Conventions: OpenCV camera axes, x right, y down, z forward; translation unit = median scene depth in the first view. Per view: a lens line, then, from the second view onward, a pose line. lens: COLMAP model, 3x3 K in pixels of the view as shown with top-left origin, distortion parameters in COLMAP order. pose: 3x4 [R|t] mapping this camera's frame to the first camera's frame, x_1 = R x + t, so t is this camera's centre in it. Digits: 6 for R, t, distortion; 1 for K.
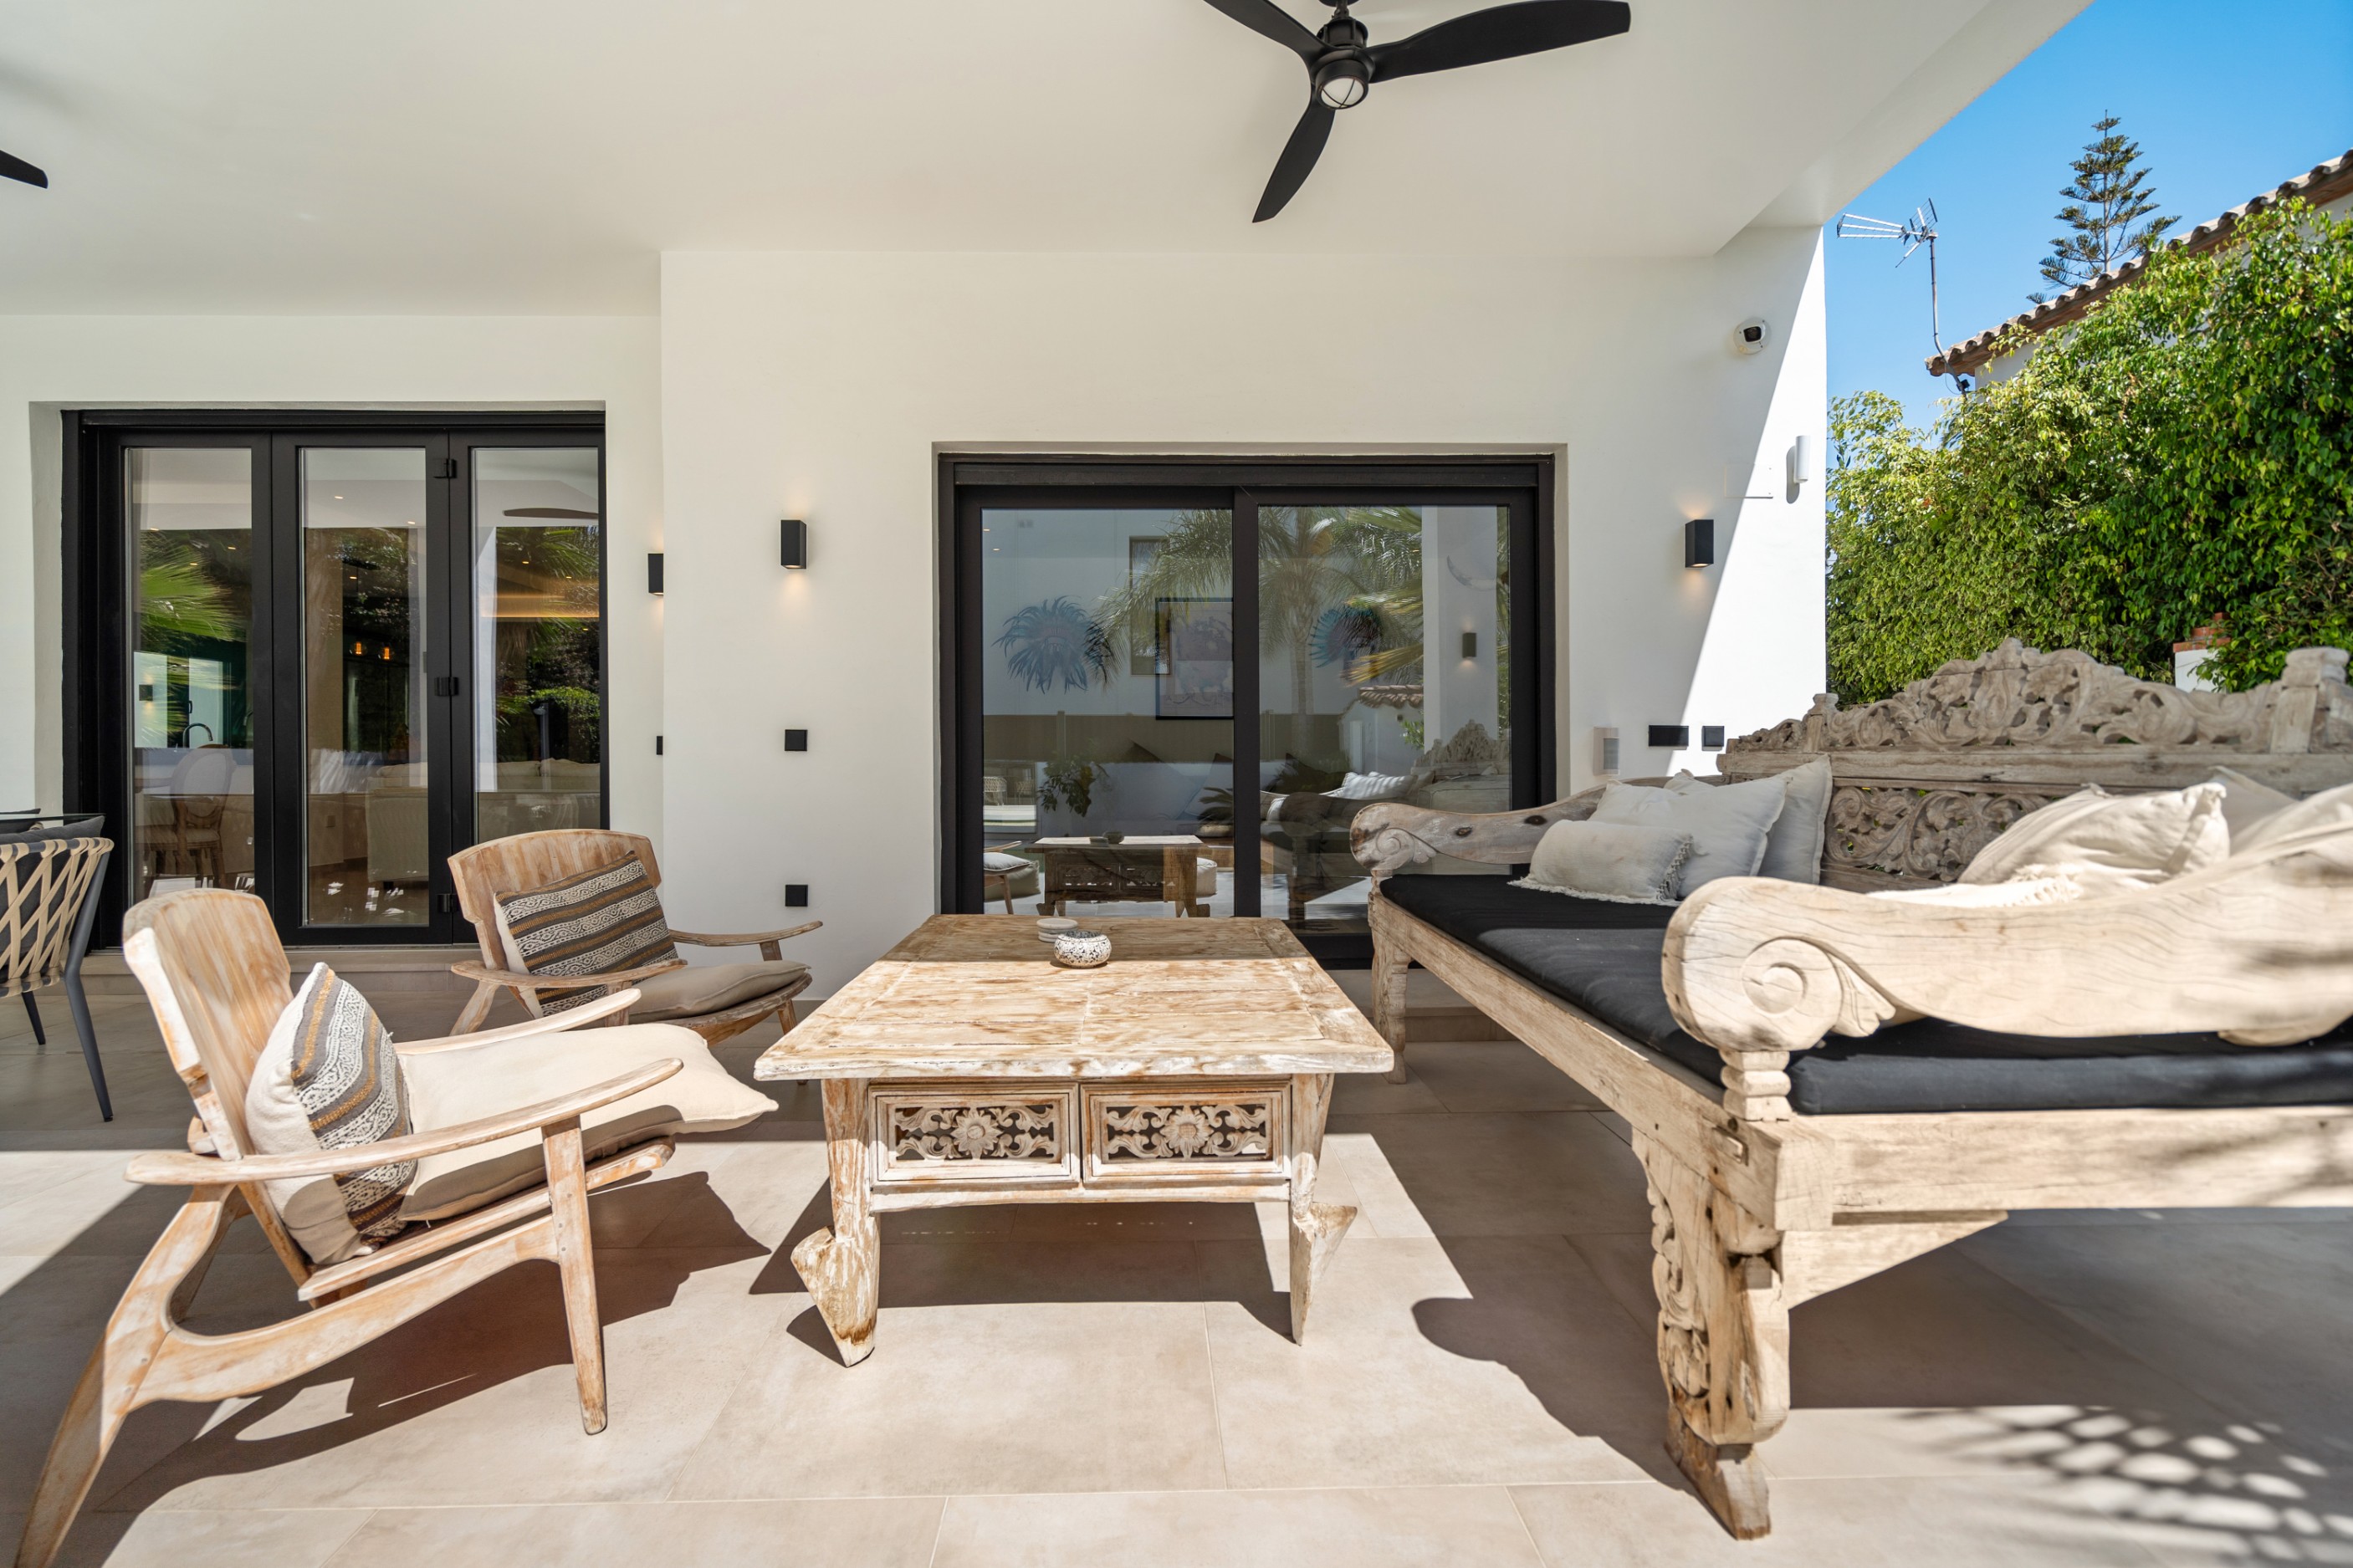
lens RADIAL K [[1082.6, 0, 1161.9], [0, 1082.6, 759.6], [0, 0, 1]] dist [-0.004006, -0.000590]
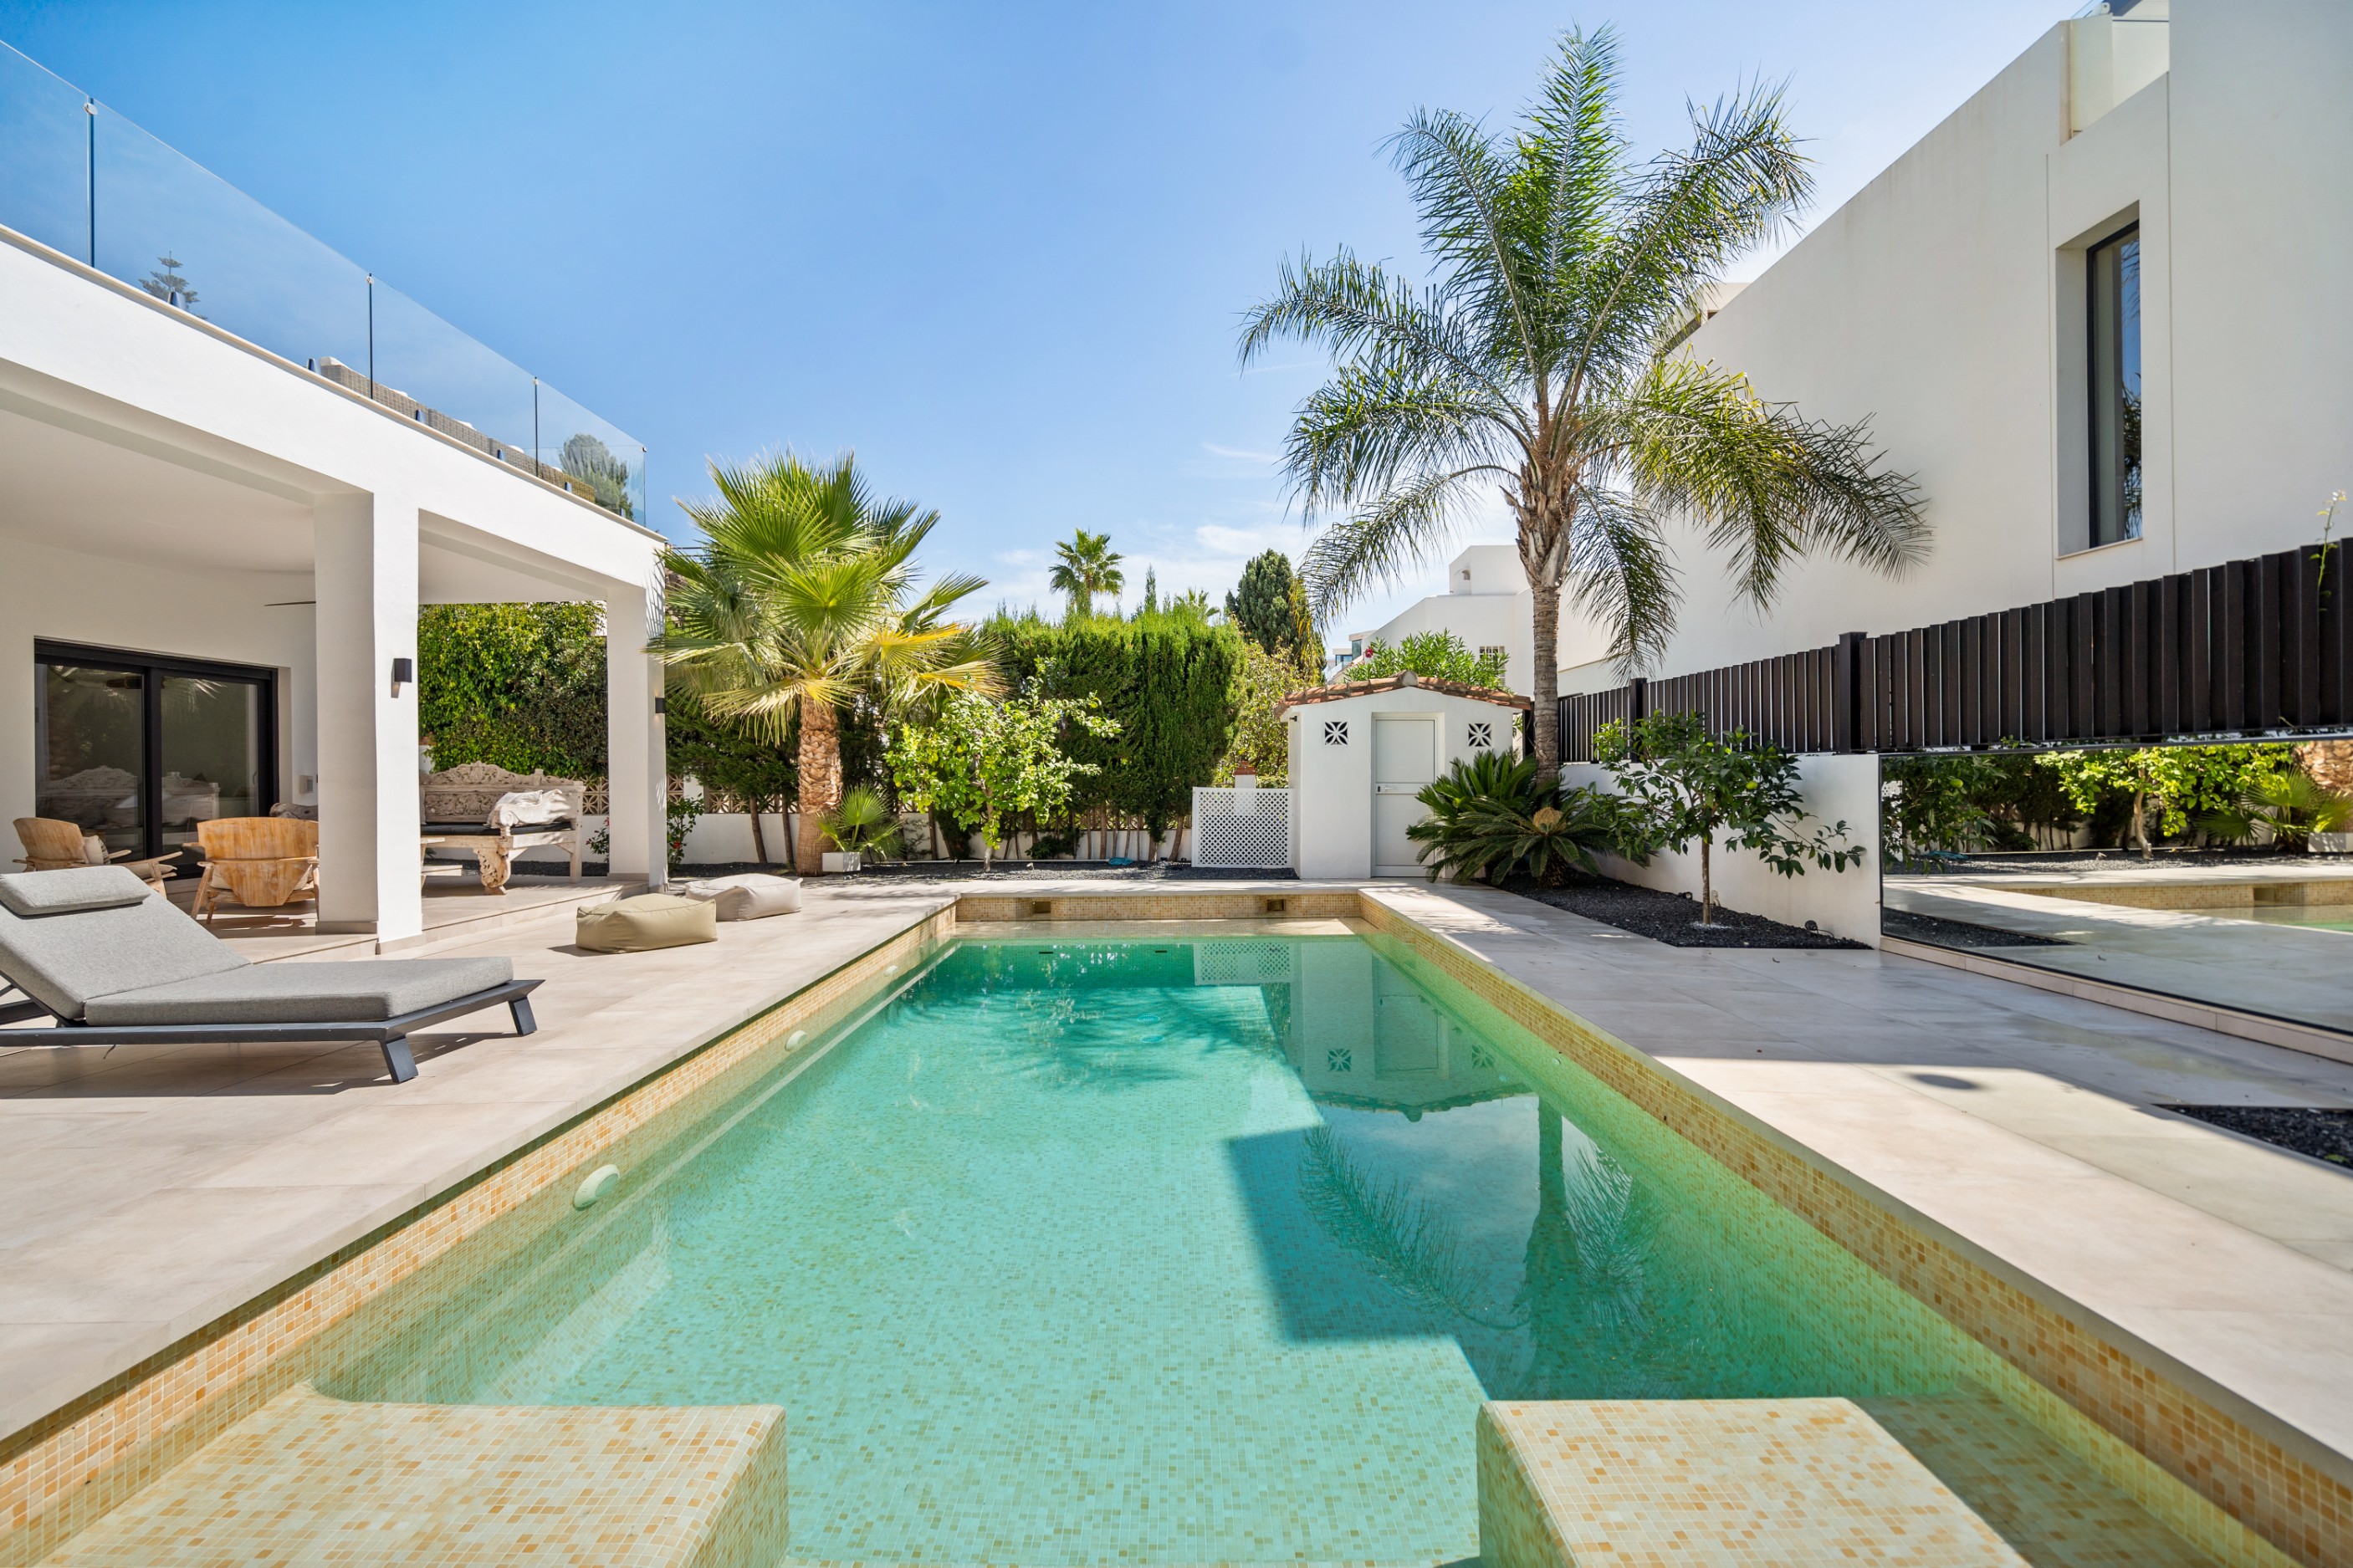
lens RADIAL K [[1109.4, 0, 1132.9], [0, 1109.4, 778.6], [0, 0, 1]] dist [0.002472, 0.000424]
pose [[0.068316, 0.007394, 0.997636, -3.688795], [0.000259, 0.999972, -0.007429, 0.001146], [-0.997664, 0.000766, 0.068313, -2.068211]]
